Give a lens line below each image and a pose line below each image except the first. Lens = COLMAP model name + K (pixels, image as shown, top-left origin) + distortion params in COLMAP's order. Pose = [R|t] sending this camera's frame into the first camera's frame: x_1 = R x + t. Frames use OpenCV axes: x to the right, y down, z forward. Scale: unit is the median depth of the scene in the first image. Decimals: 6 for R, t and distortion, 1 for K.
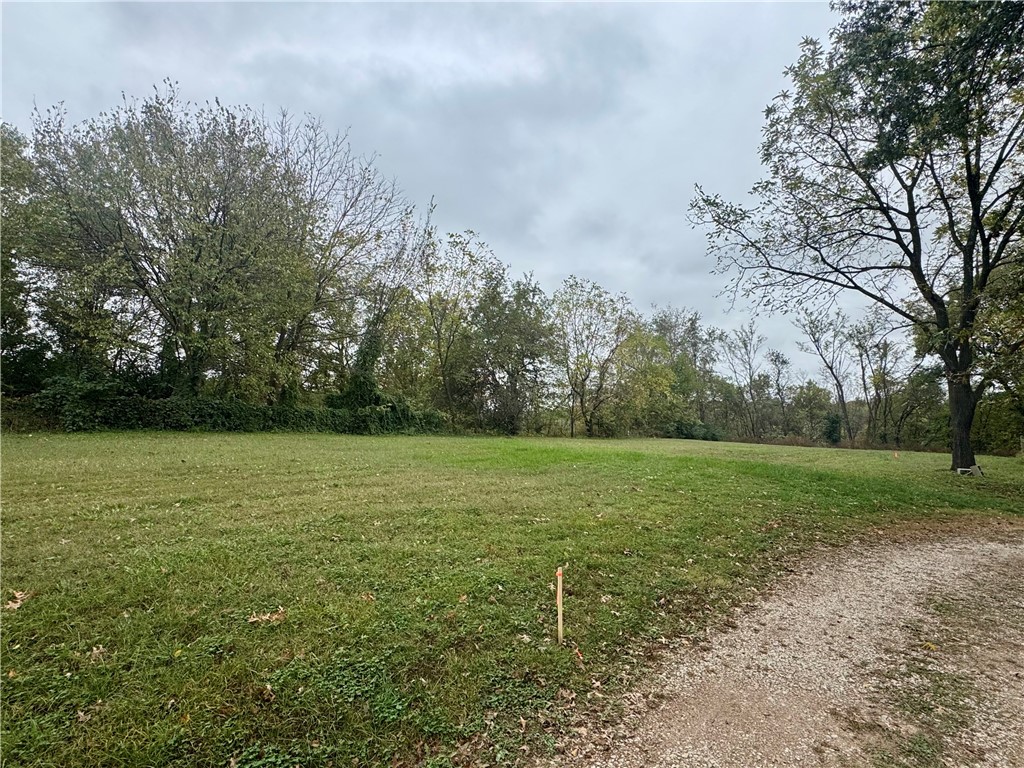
lens RADIAL K [[537.1, 0, 507.8], [0, 537.1, 384.1], [0, 0, 1]] dist [0.003106, 0.000698]
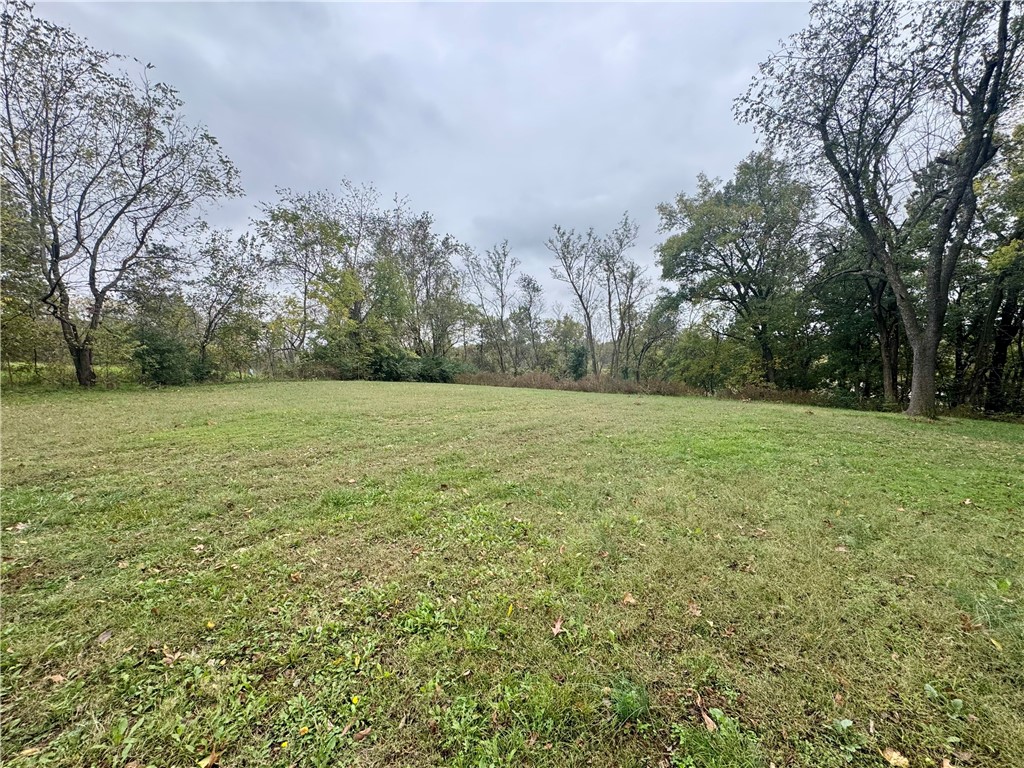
lens RADIAL K [[412.9, 0, 514.5], [0, 412.9, 383.5], [0, 0, 1]] dist [0.001304, 0.000010]
pose [[0.941597, -0.025473, 0.335777, 0.326193], [-0.018554, 0.991695, 0.127263, 0.038046], [-0.336231, -0.126060, 0.933305, 0.464523]]
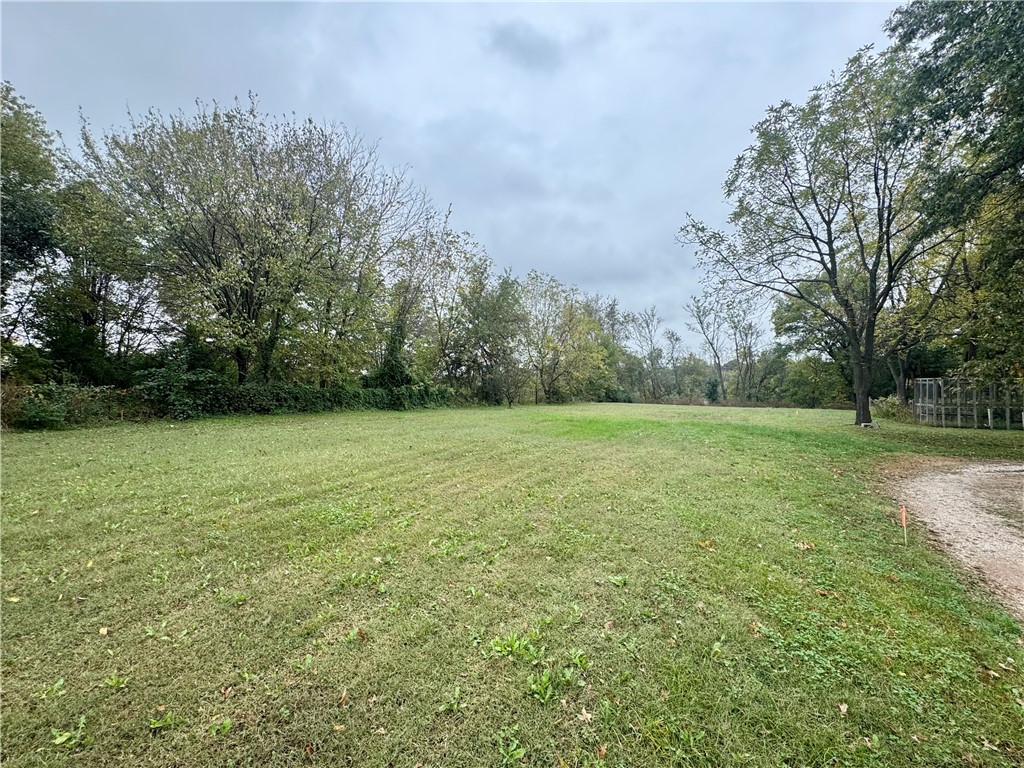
lens RADIAL K [[467.7, 0, 508.6], [0, 467.7, 383.1], [0, 0, 1]] dist [-0.000191, -0.000014]
pose [[0.982337, -0.021133, 0.185922, -0.112518], [0.009606, 0.997987, 0.062681, -0.013438], [-0.186873, -0.059788, 0.980563, -0.020500]]
